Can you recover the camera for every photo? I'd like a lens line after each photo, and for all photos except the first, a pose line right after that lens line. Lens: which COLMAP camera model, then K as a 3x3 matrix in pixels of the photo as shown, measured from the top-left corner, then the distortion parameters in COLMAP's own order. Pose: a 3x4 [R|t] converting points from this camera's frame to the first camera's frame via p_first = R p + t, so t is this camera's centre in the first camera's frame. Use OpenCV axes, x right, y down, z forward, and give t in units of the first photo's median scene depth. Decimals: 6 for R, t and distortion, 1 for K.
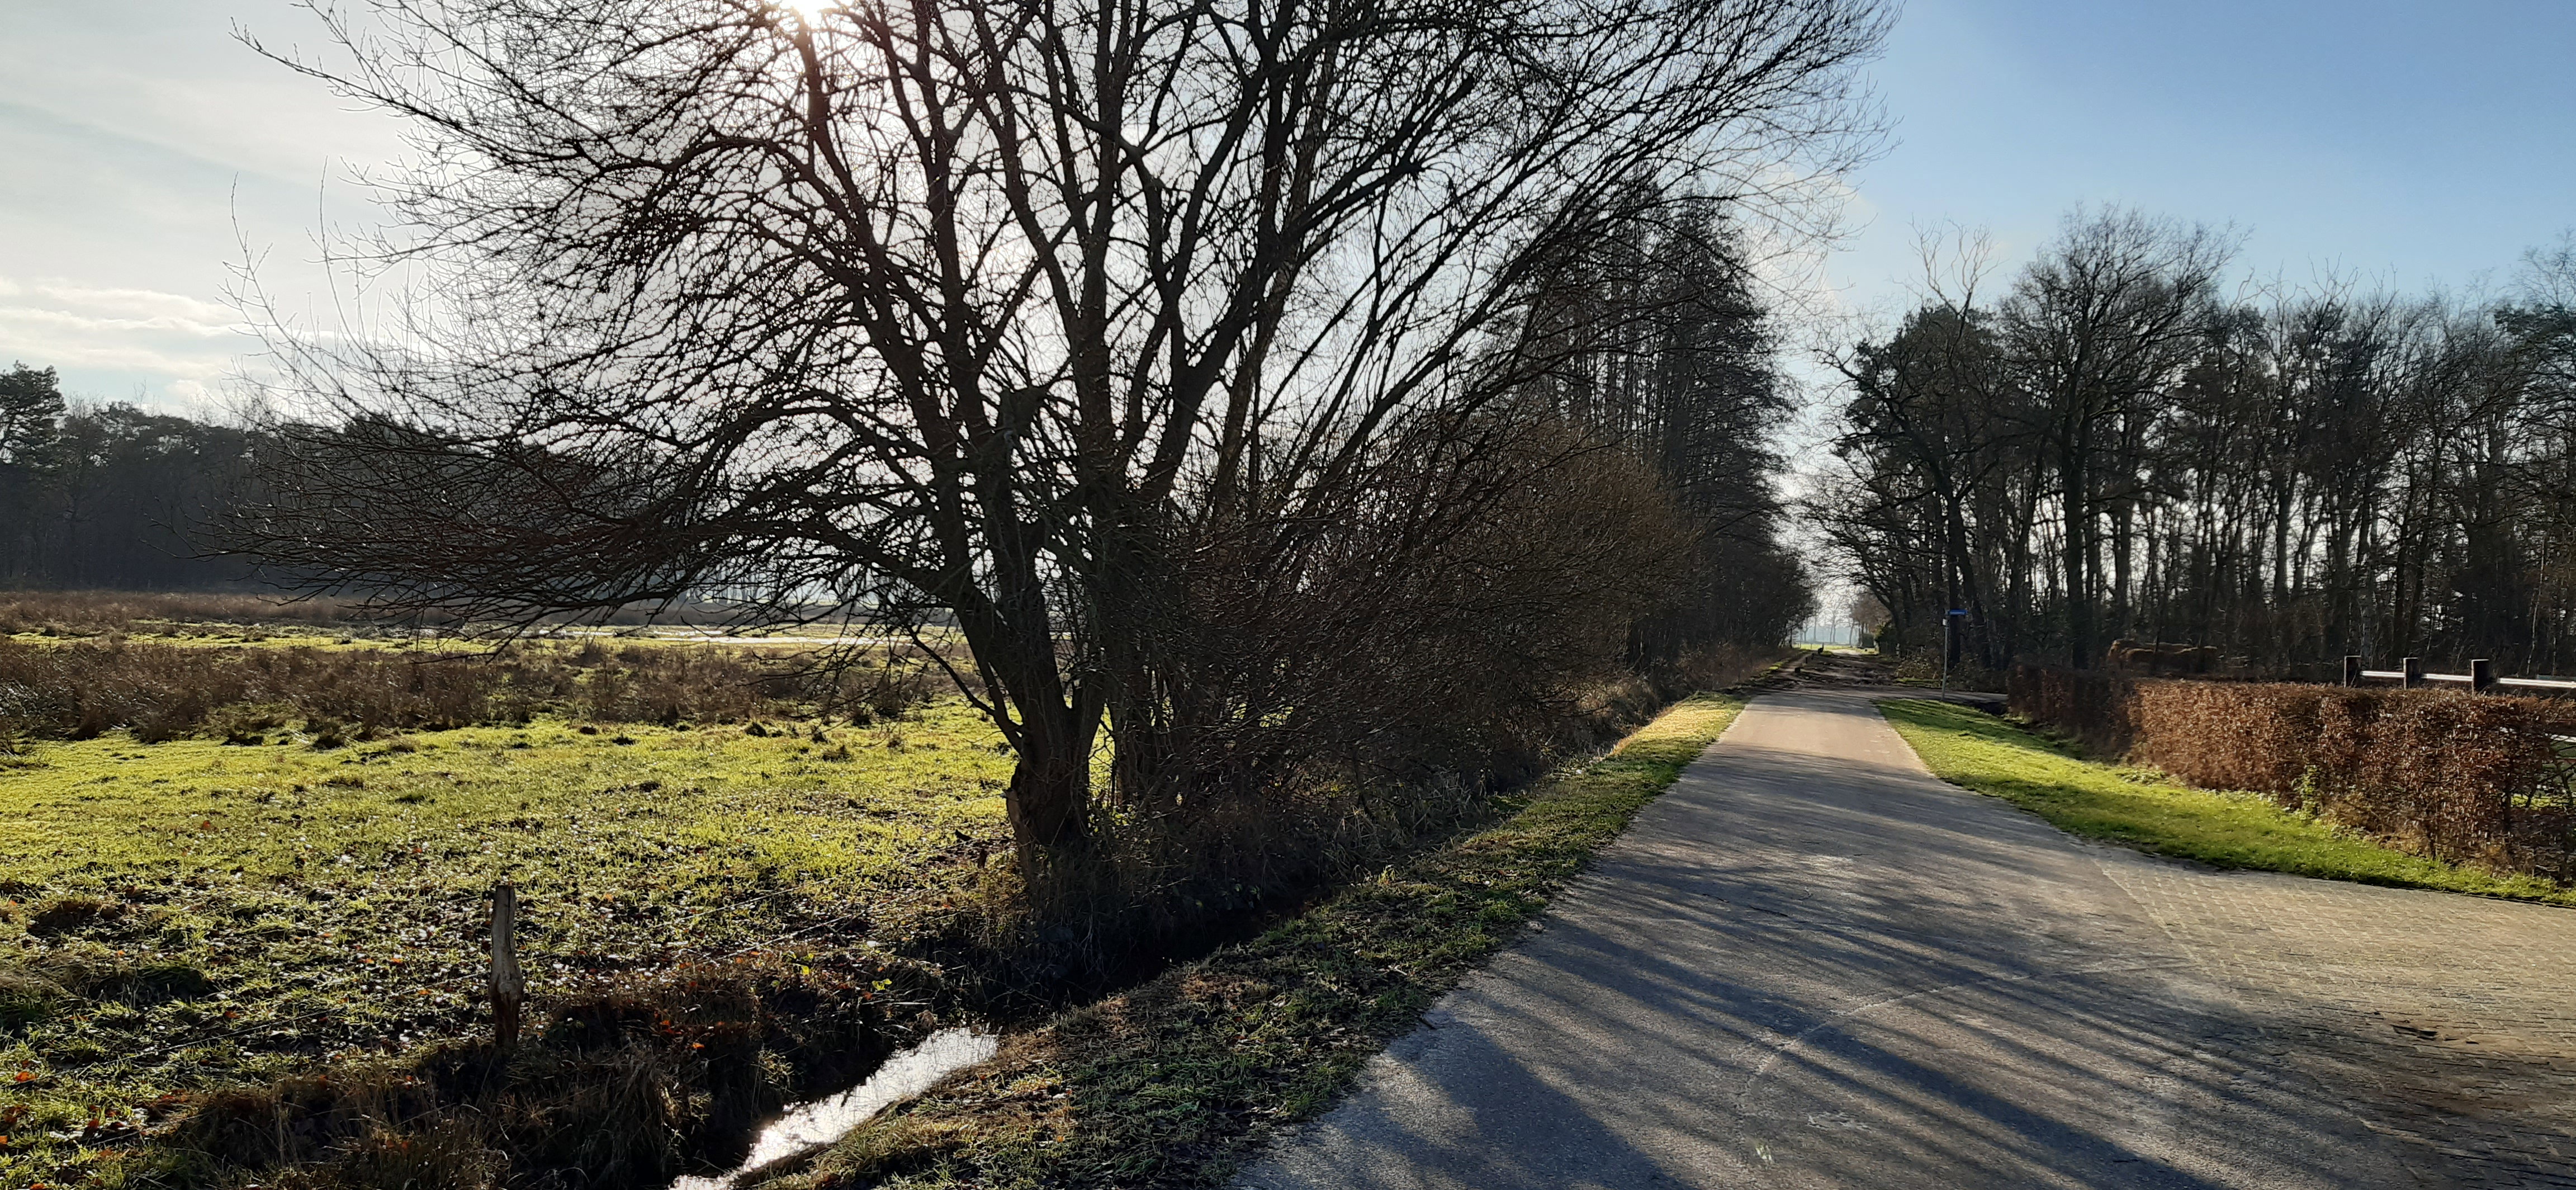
lens RADIAL K [[2030.8, 0, 1281.7], [0, 2030.8, 601.0], [0, 0, 1]] dist [0.000250, -0.010080]
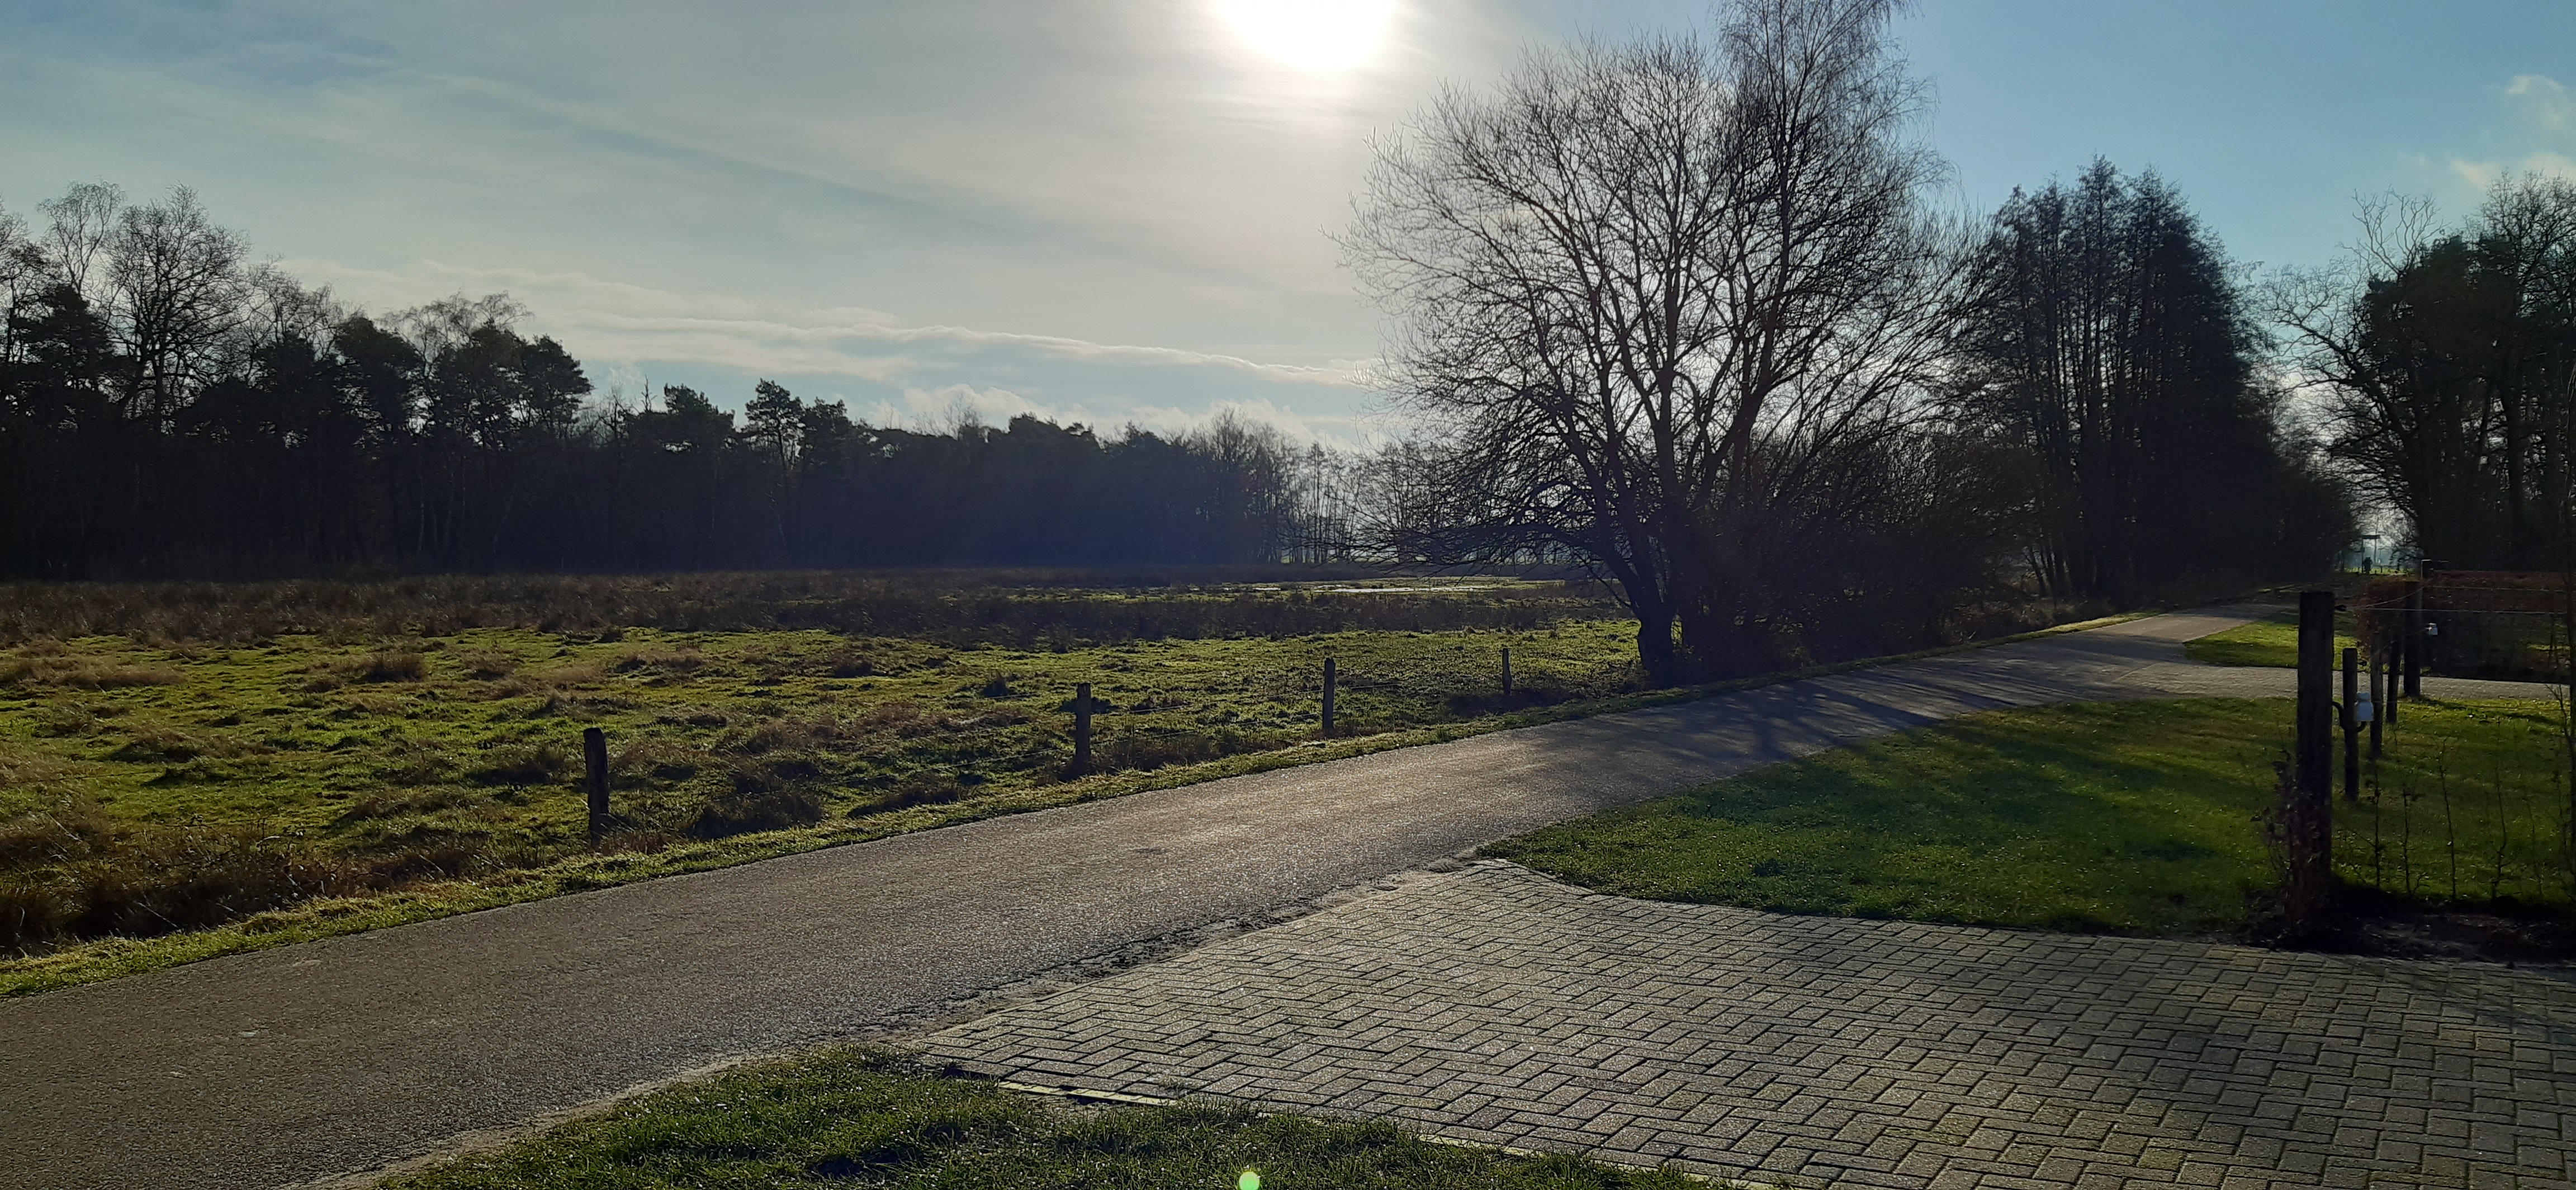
lens RADIAL K [[2030.8, 0, 1269.1], [0, 2030.8, 611.2], [0, 0, 1]] dist [0.000250, -0.010080]
pose [[0.962571, -0.029340, -0.269438, 0.076180], [0.037633, 0.998962, 0.025661, -0.010307], [0.268406, -0.034840, 0.962676, -1.208376]]
